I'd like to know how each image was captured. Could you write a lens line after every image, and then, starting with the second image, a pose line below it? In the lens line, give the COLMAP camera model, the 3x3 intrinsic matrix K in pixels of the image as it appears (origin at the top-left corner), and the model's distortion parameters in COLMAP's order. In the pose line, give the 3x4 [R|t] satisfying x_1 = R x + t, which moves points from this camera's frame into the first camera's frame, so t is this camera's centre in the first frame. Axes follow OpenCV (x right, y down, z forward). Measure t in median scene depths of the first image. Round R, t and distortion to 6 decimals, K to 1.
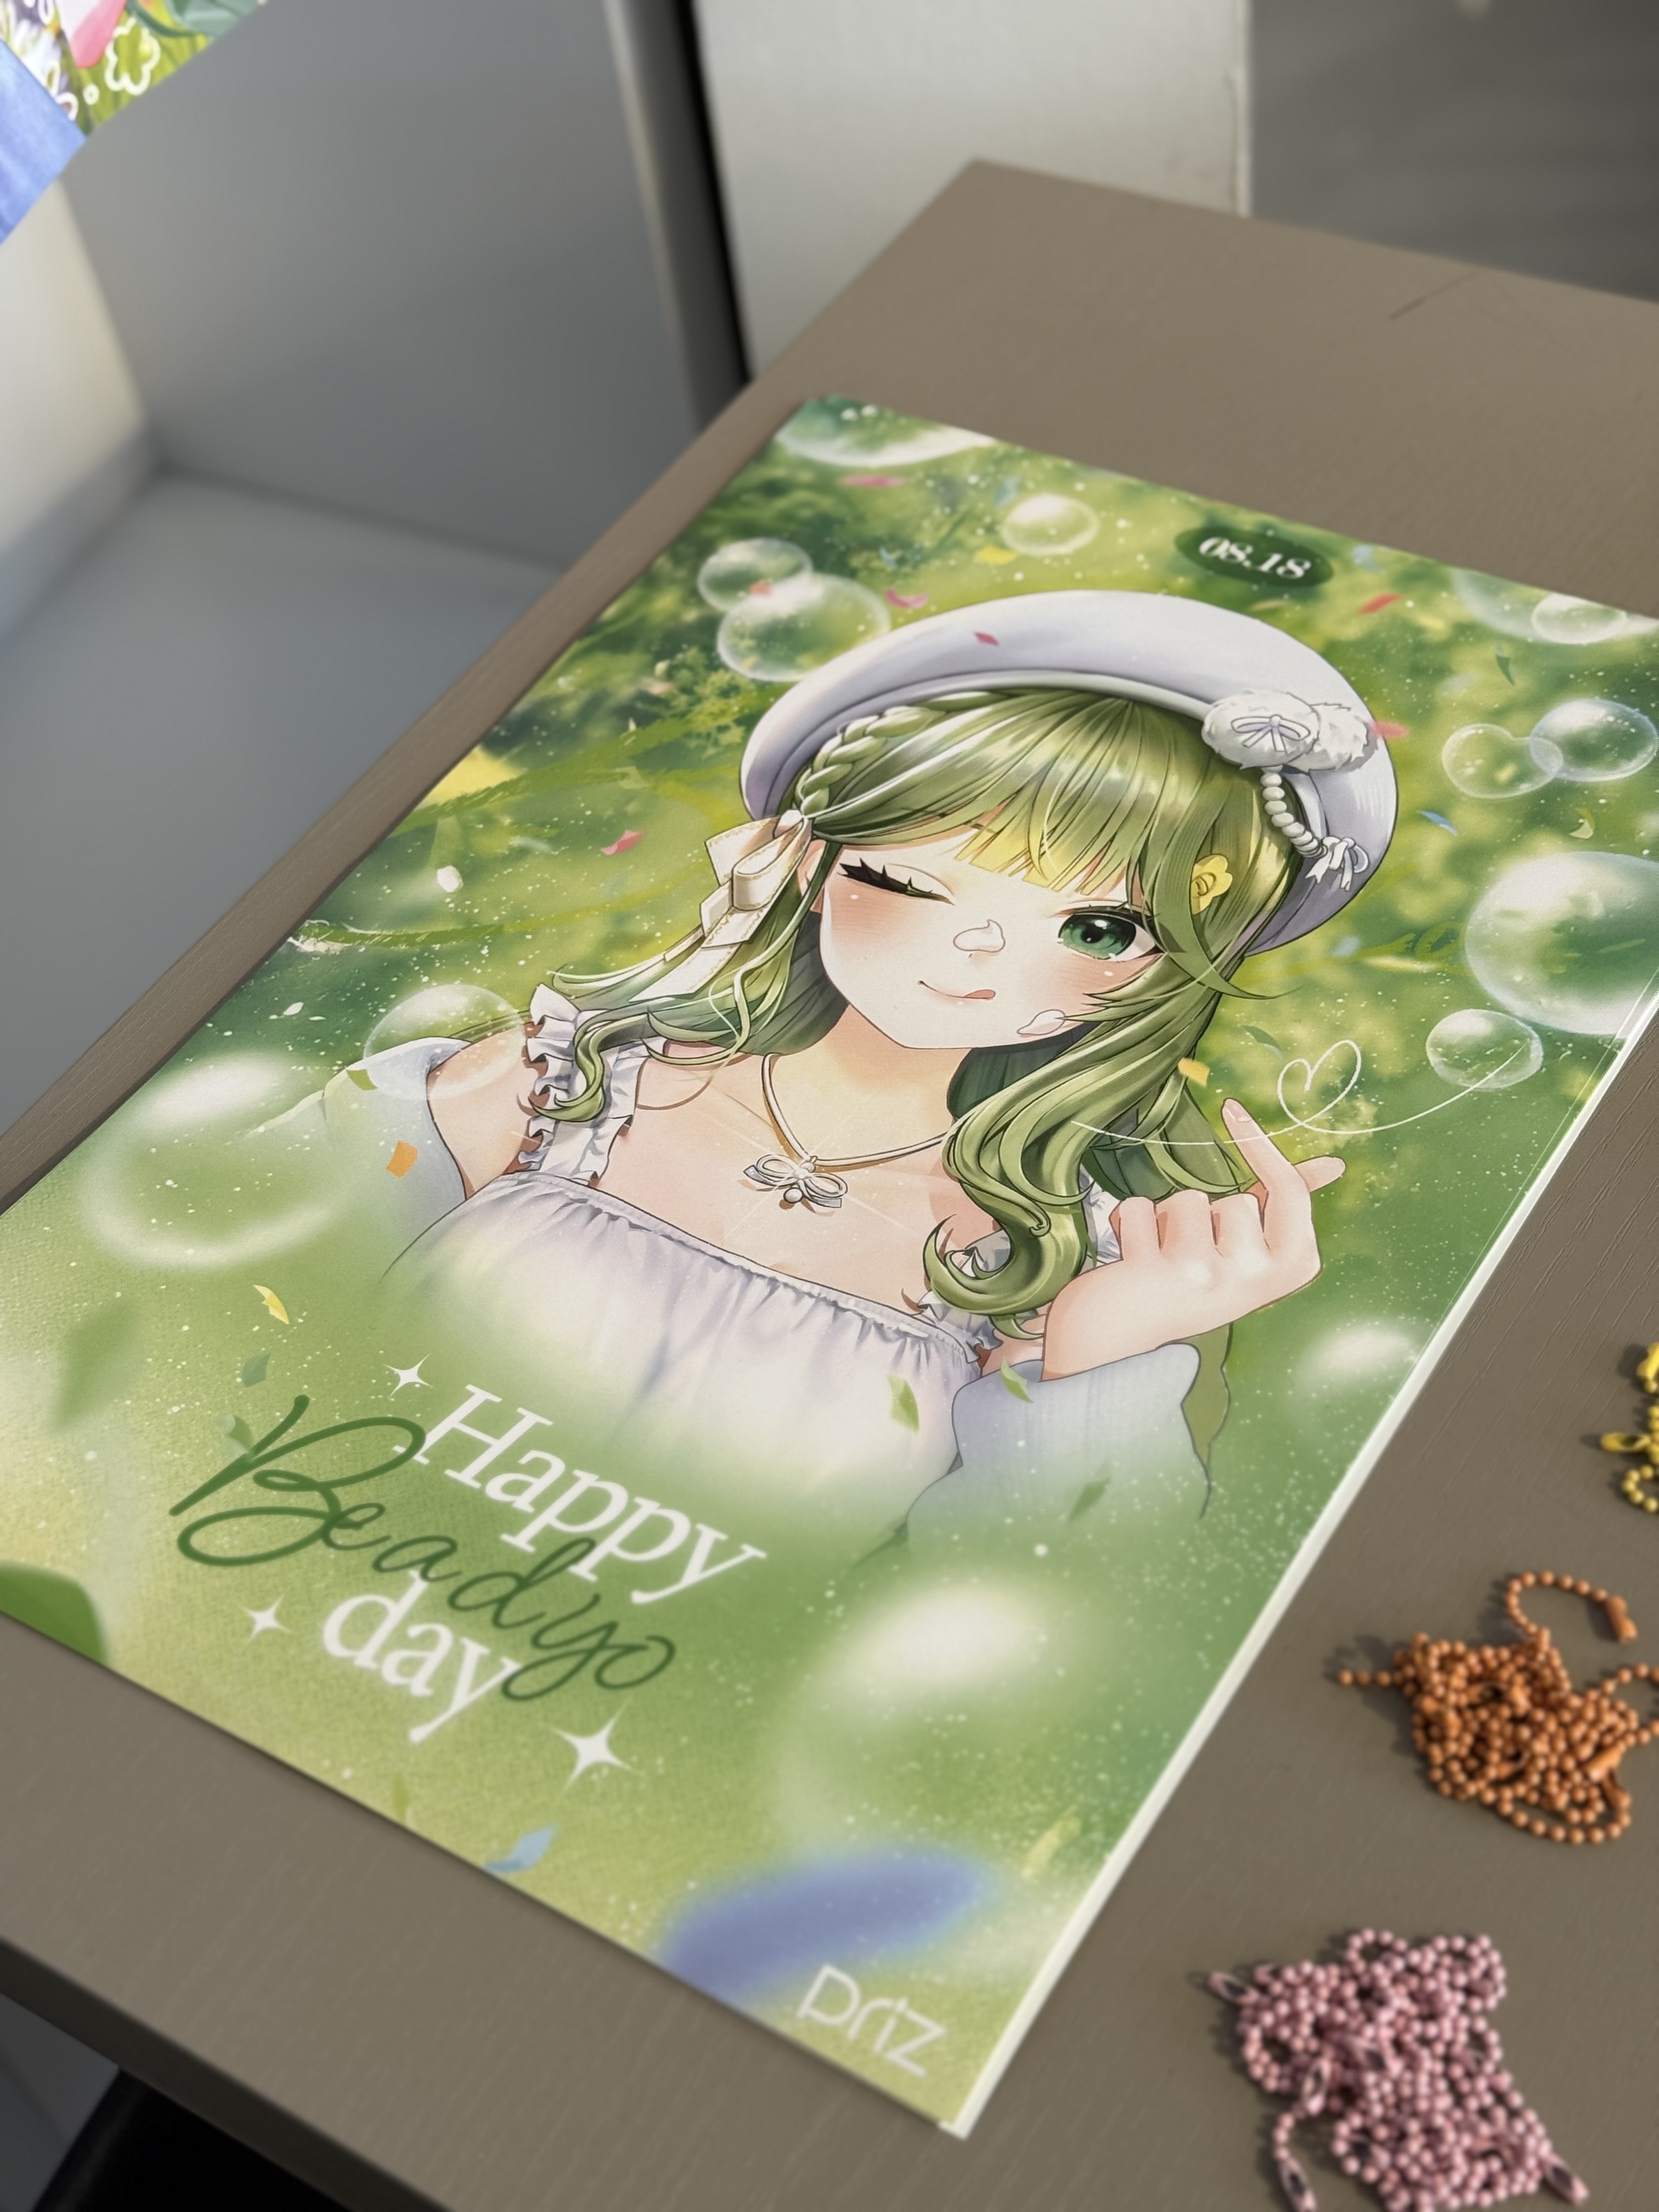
lens RADIAL K [[3090.7, 0, 829.5], [0, 3090.7, 1106.0], [0, 0, 1]] dist [0.143000, -0.184466]
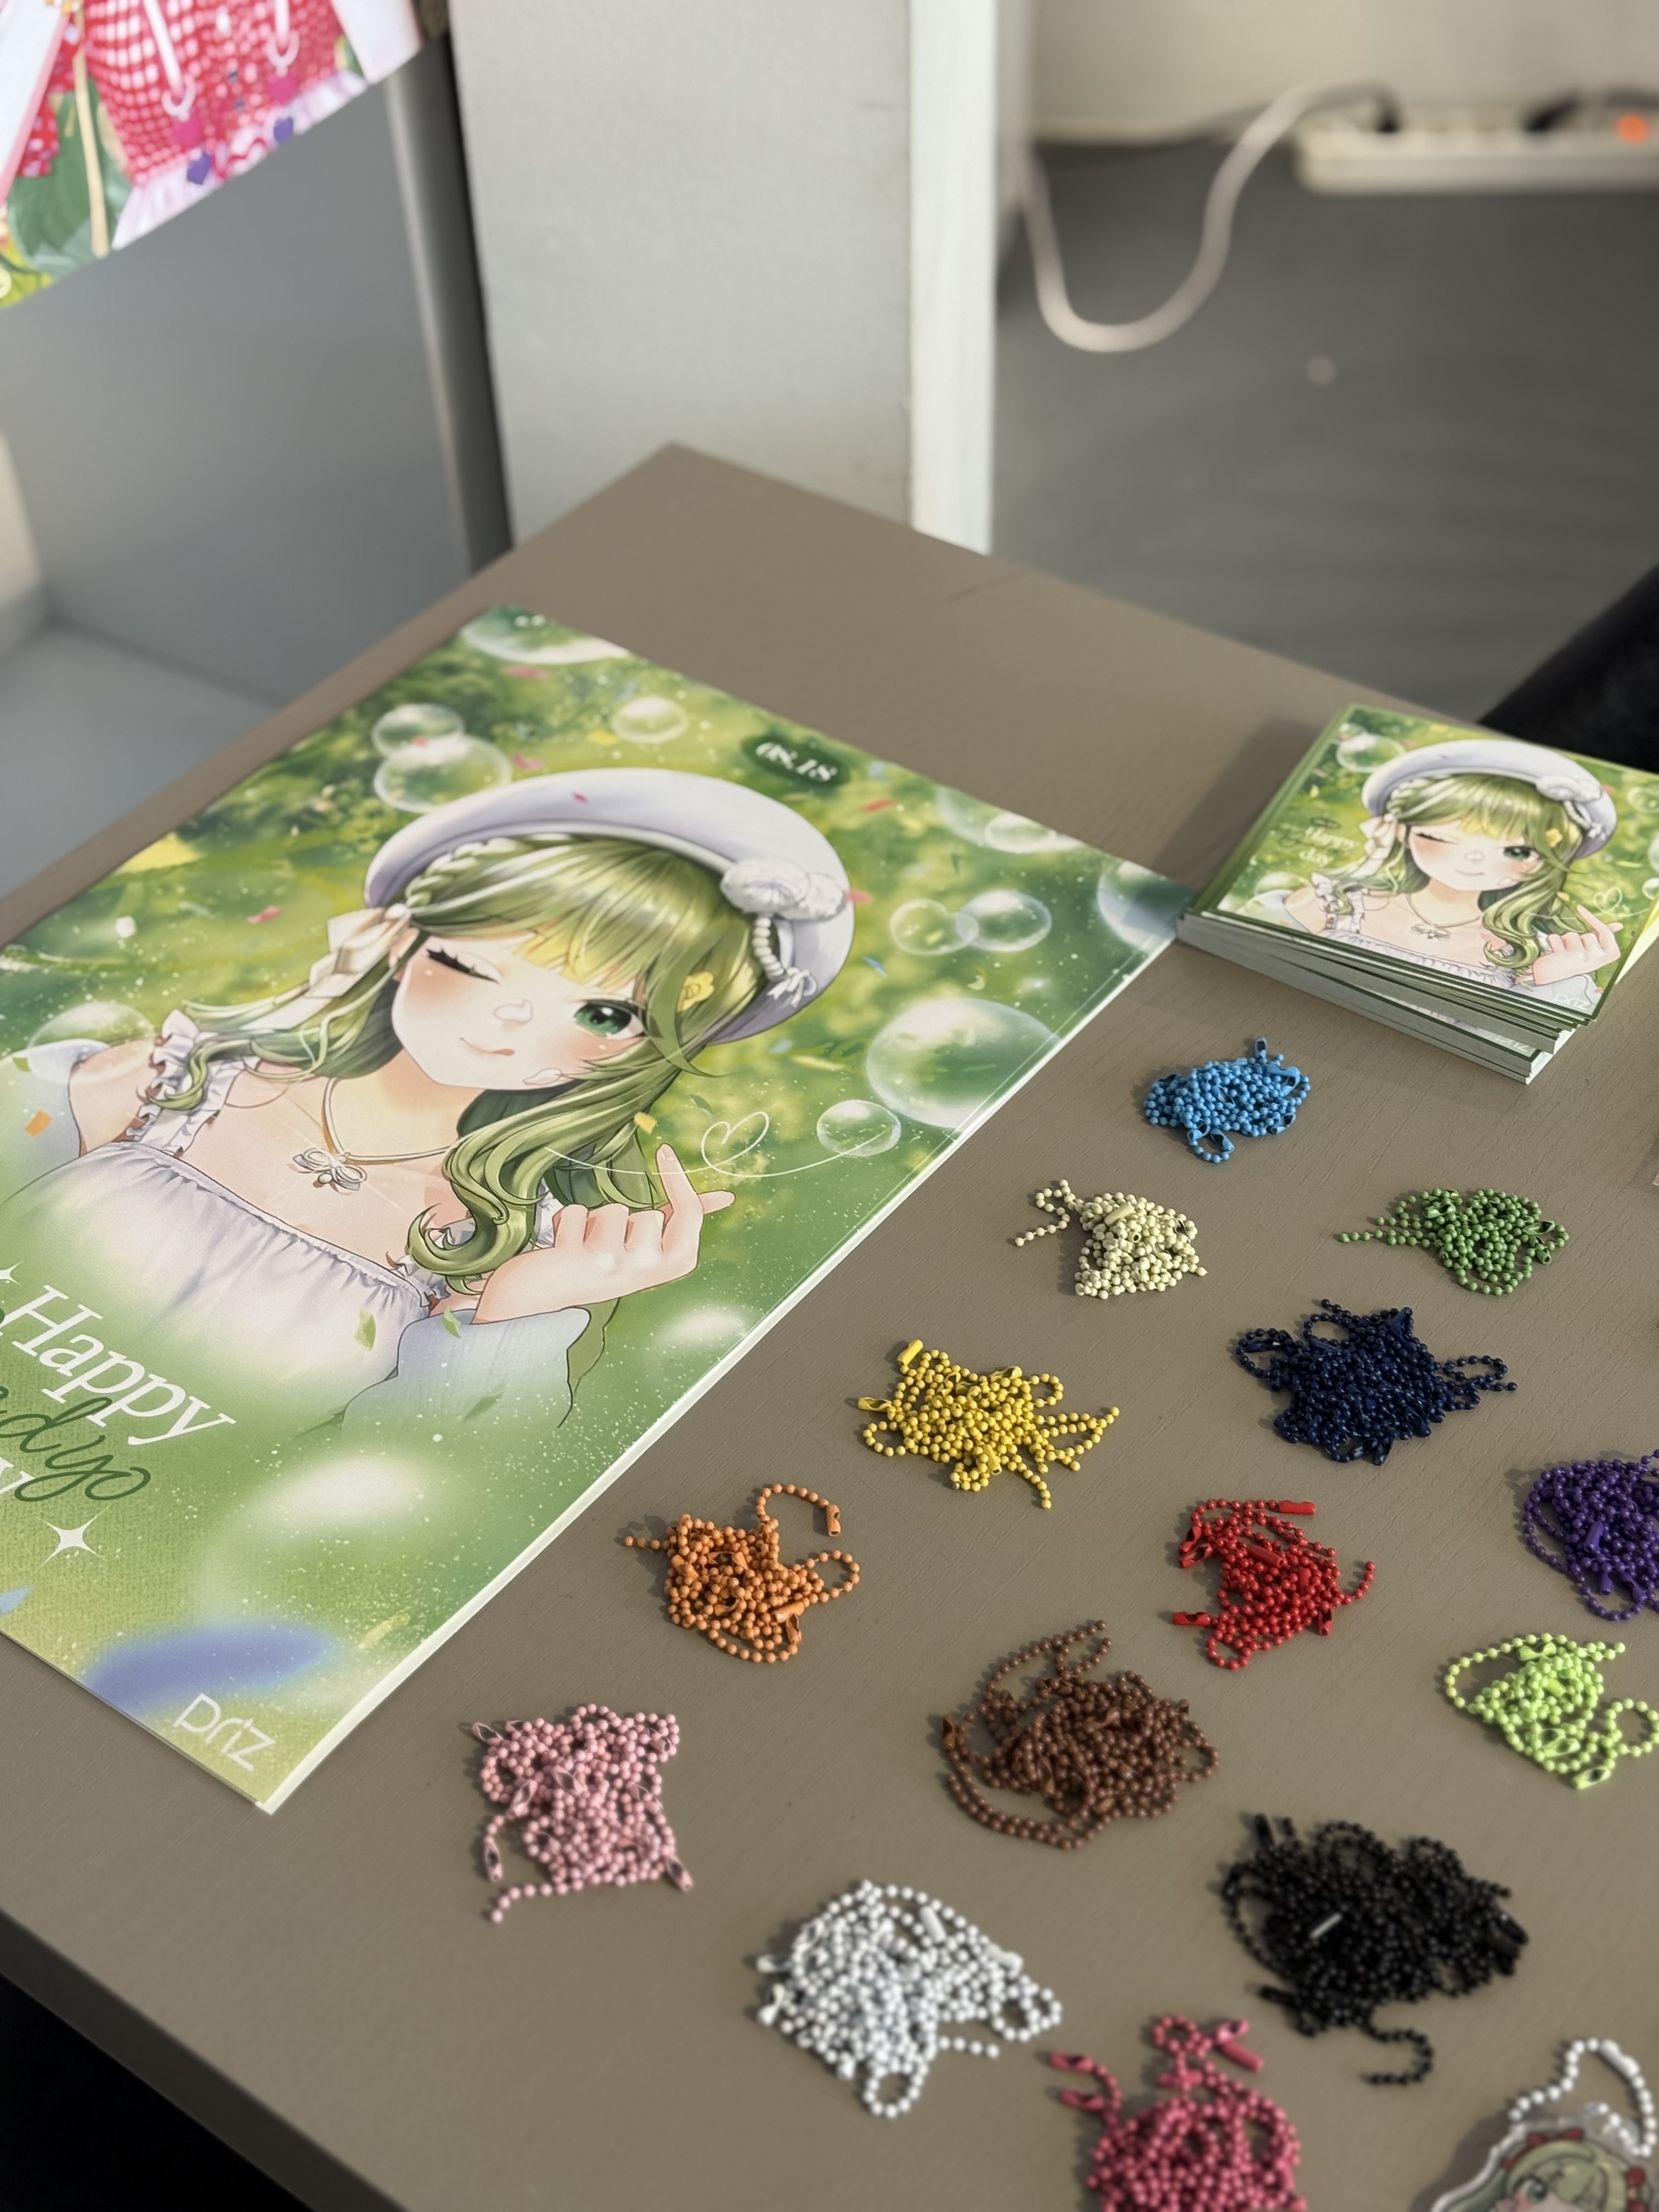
lens RADIAL K [[3090.7, 0, 829.5], [0, 3090.7, 1106.0], [0, 0, 1]] dist [0.143000, -0.184466]
pose [[0.993425, 0.114397, -0.004503, 0.201138], [-0.114359, 0.989699, -0.086128, 0.086432], [-0.005396, 0.086076, 0.996274, -0.311454]]
